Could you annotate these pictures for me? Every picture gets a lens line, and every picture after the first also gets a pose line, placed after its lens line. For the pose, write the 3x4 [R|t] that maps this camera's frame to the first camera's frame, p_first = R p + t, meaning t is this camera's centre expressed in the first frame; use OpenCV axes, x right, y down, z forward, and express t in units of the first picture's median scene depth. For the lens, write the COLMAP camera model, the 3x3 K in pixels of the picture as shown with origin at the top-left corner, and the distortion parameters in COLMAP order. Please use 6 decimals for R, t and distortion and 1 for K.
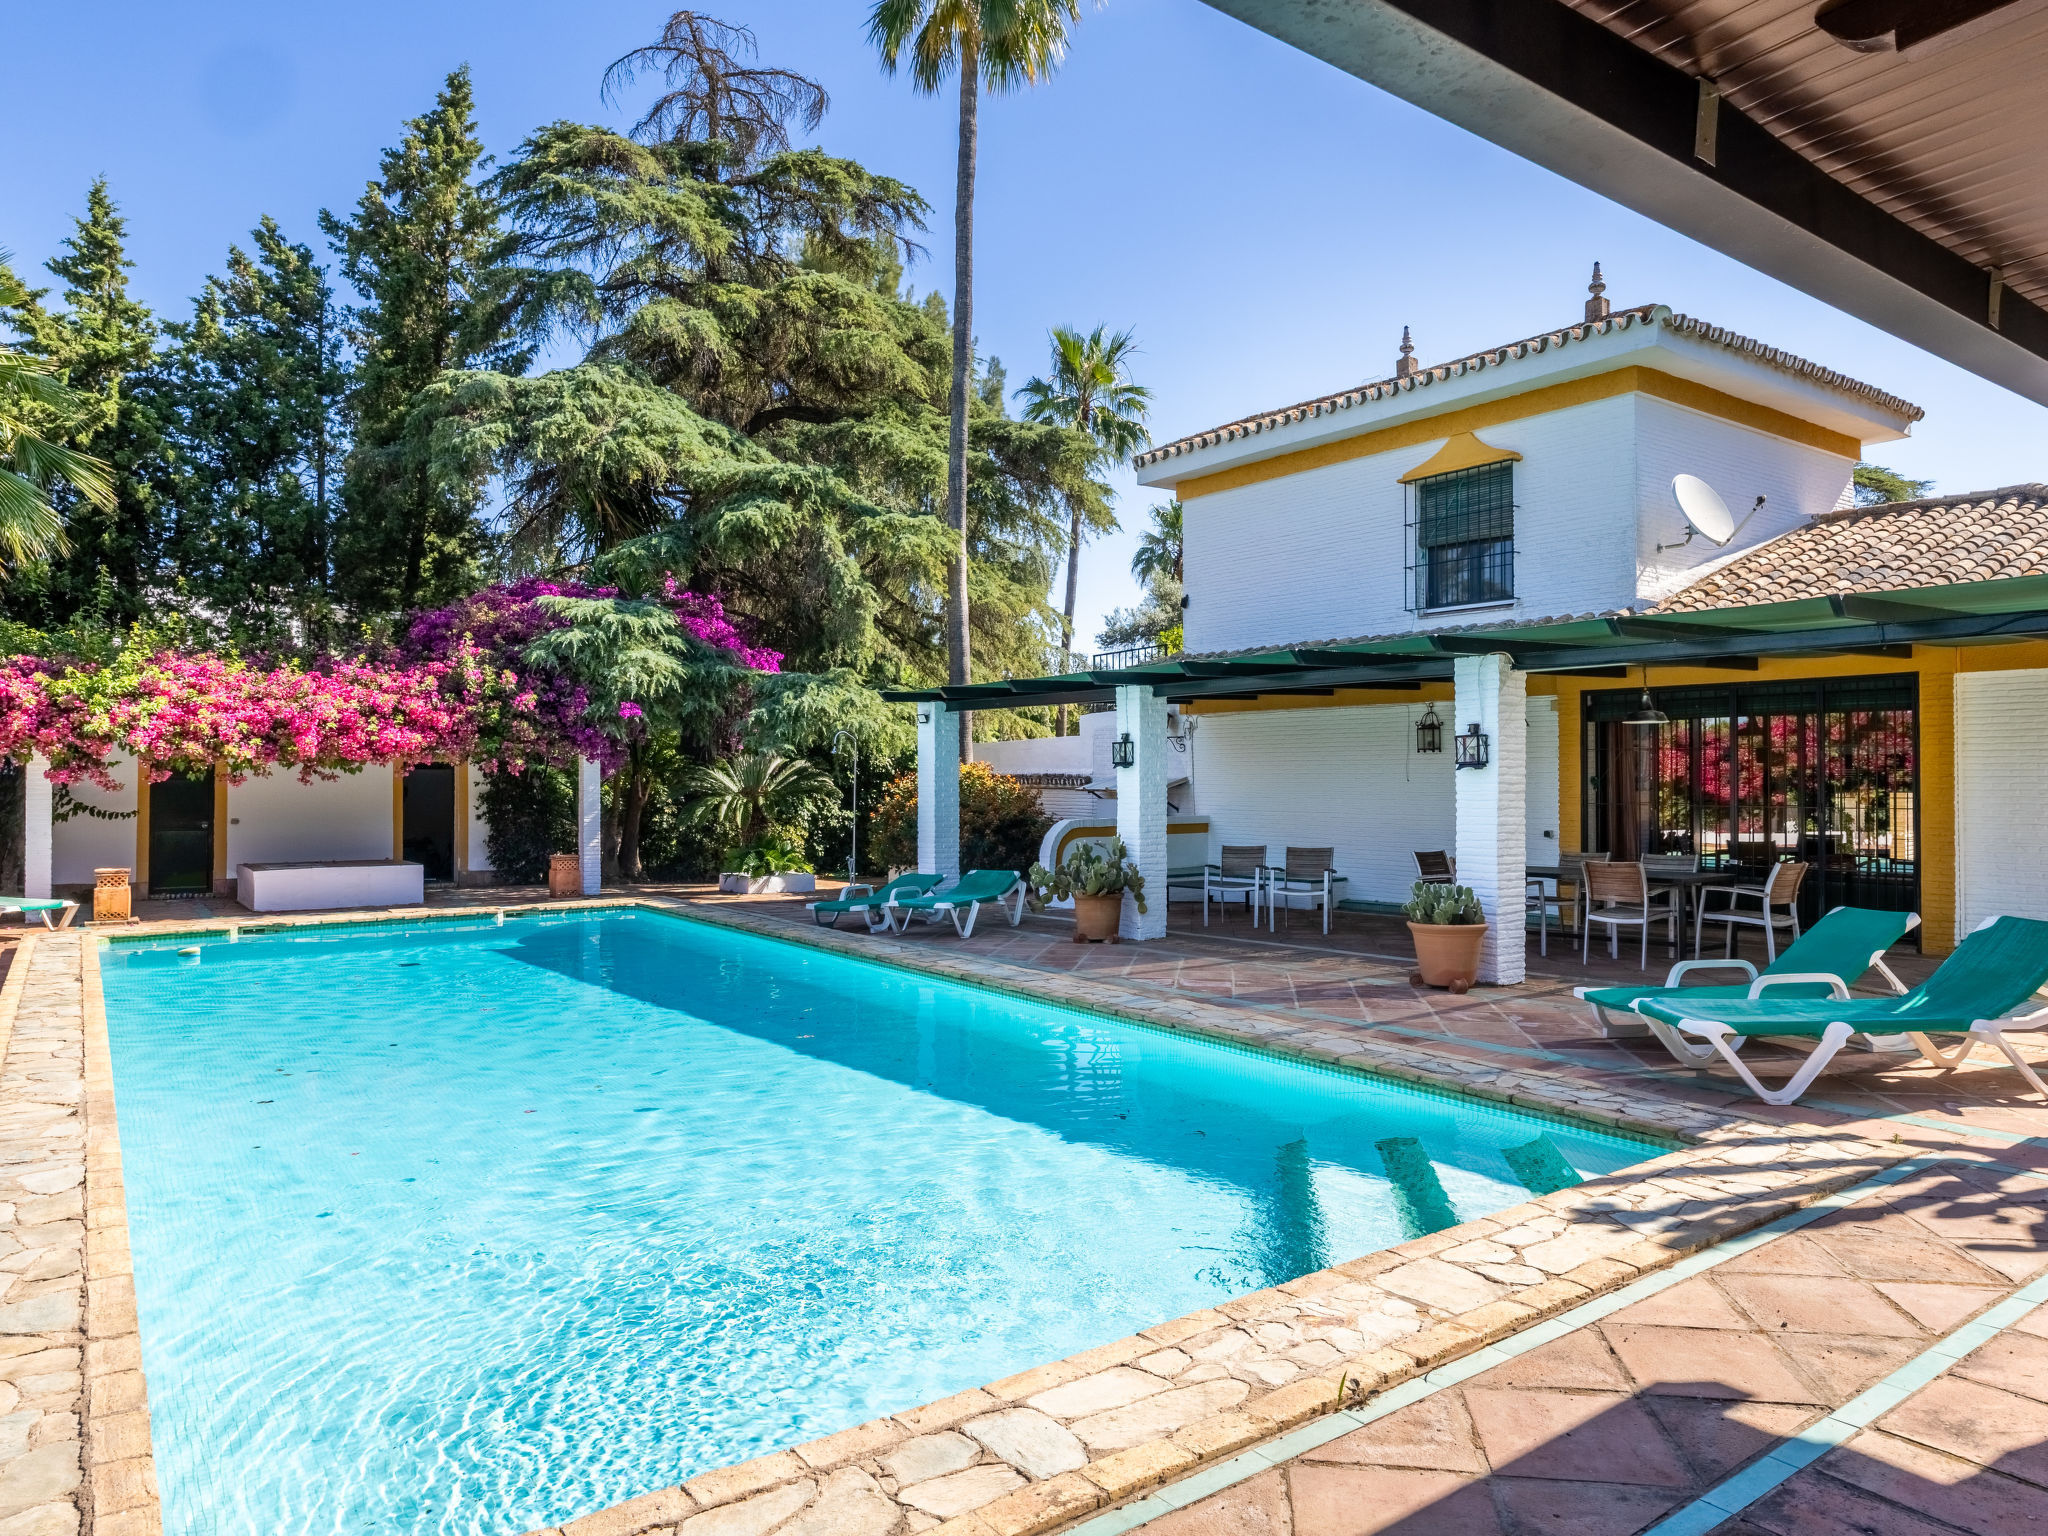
lens RADIAL K [[1275.3, 0, 1012.6], [0, 1275.3, 758.6], [0, 0, 1]] dist [0.000542, 0.000366]
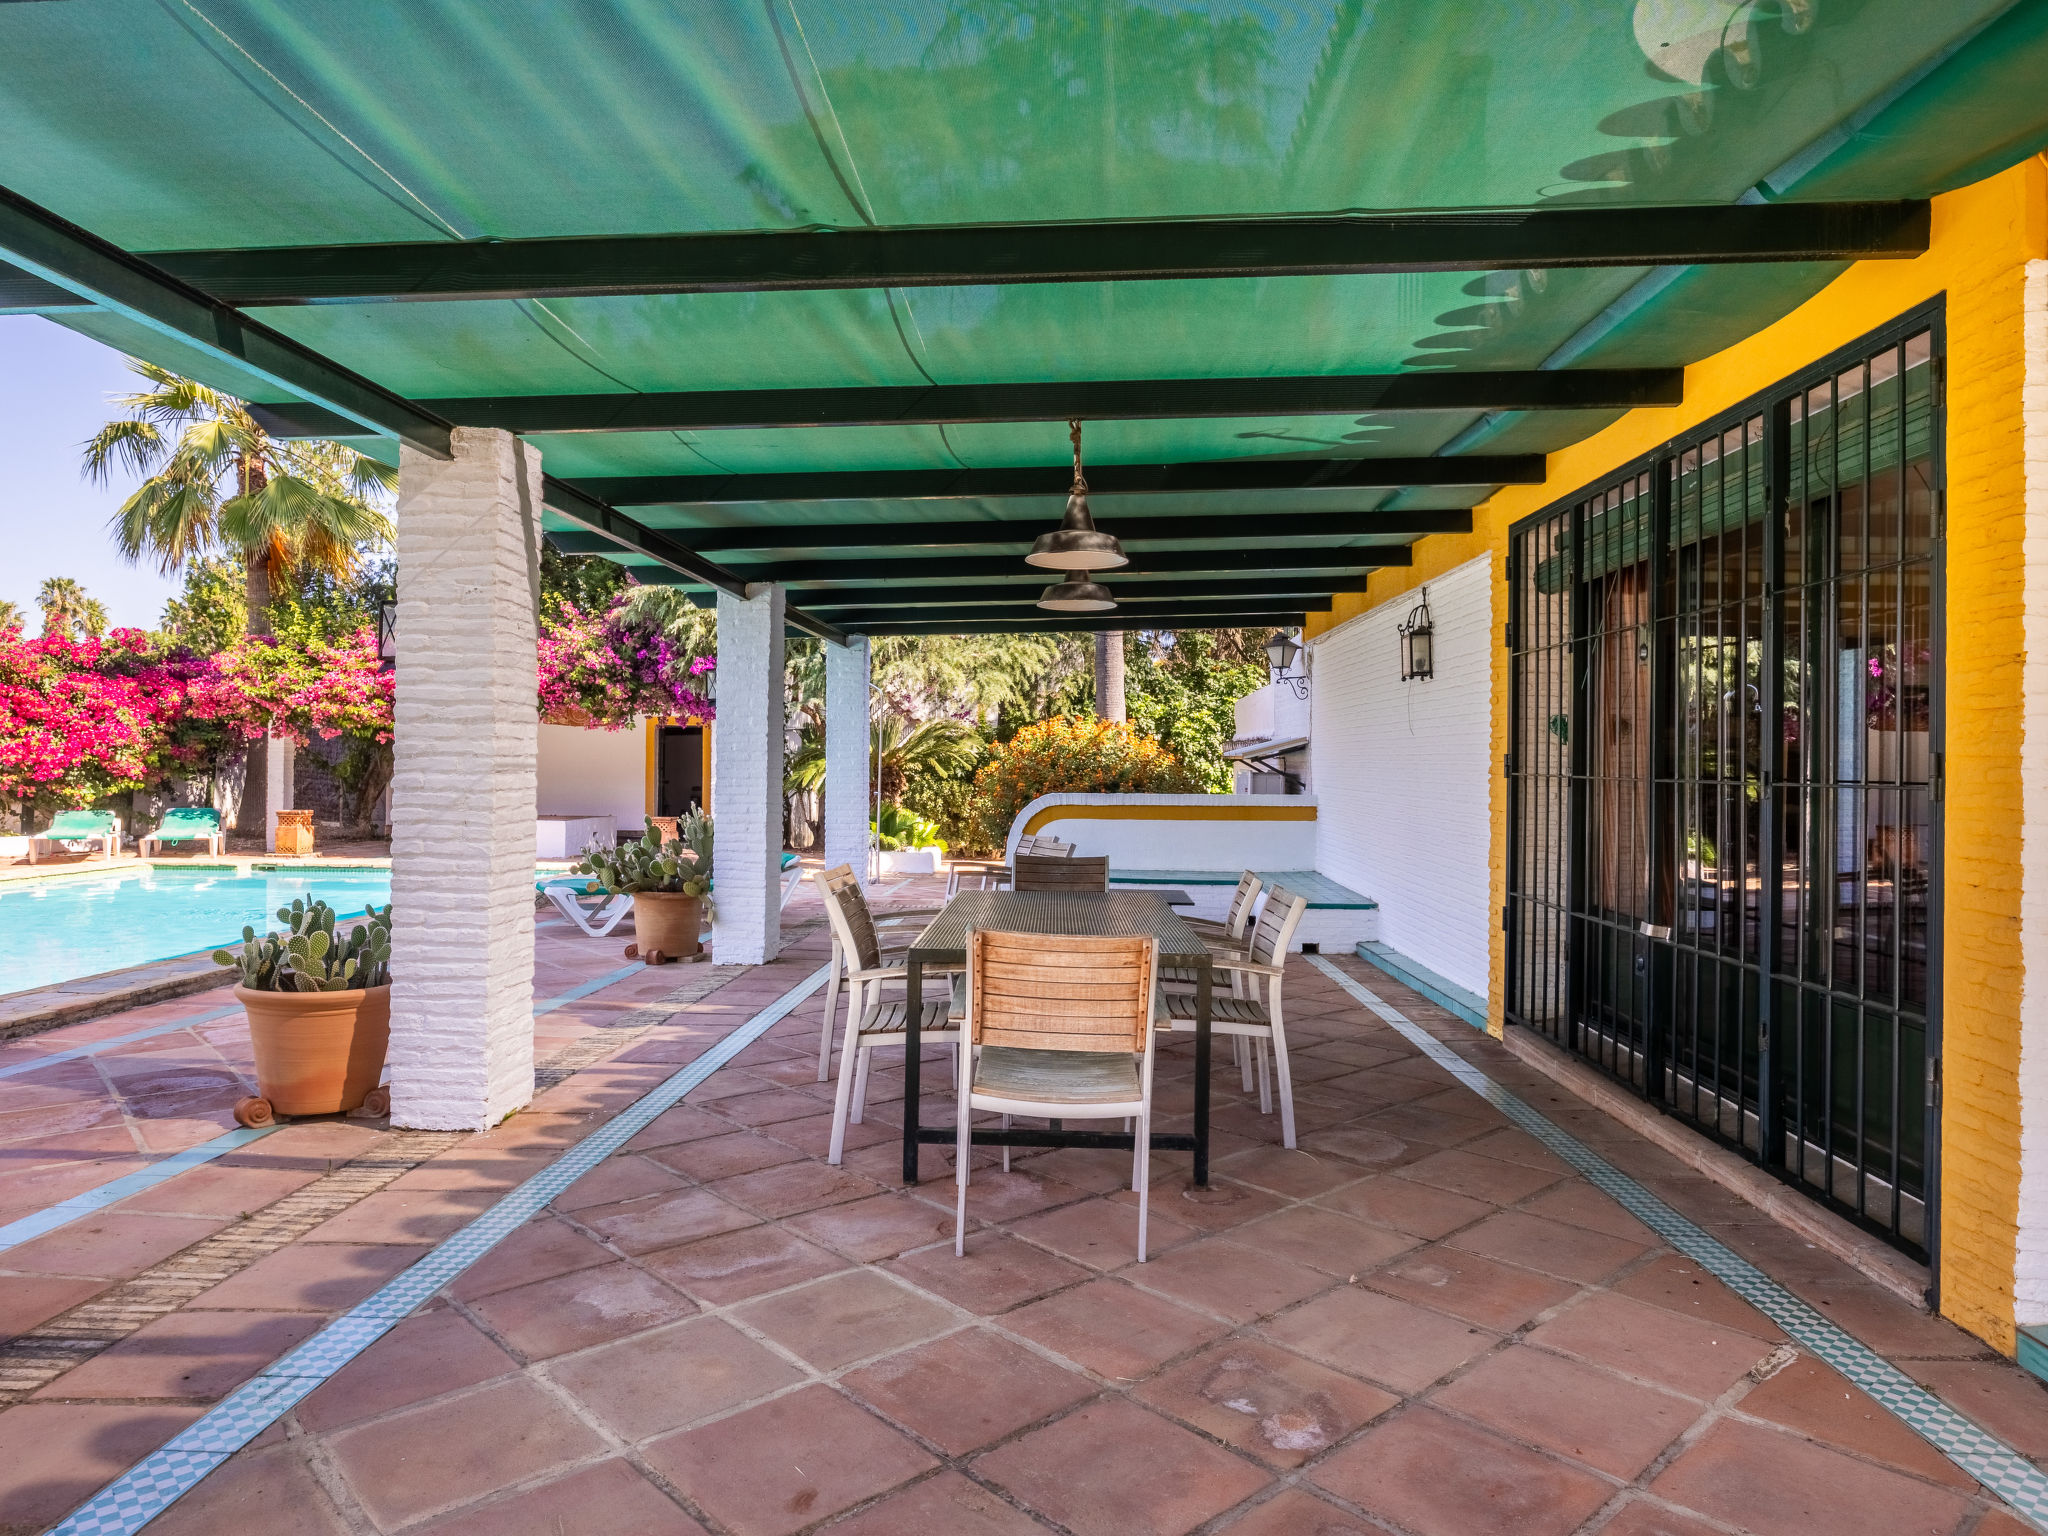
lens RADIAL K [[1275.3, 0, 1012.6], [0, 1275.3, 758.6], [0, 0, 1]] dist [0.000542, 0.000366]
pose [[0.777720, 0.008769, -0.628549, 0.500797], [-0.001324, 0.999923, 0.012313, 0.020684], [0.628609, -0.008744, 0.777672, 0.453843]]
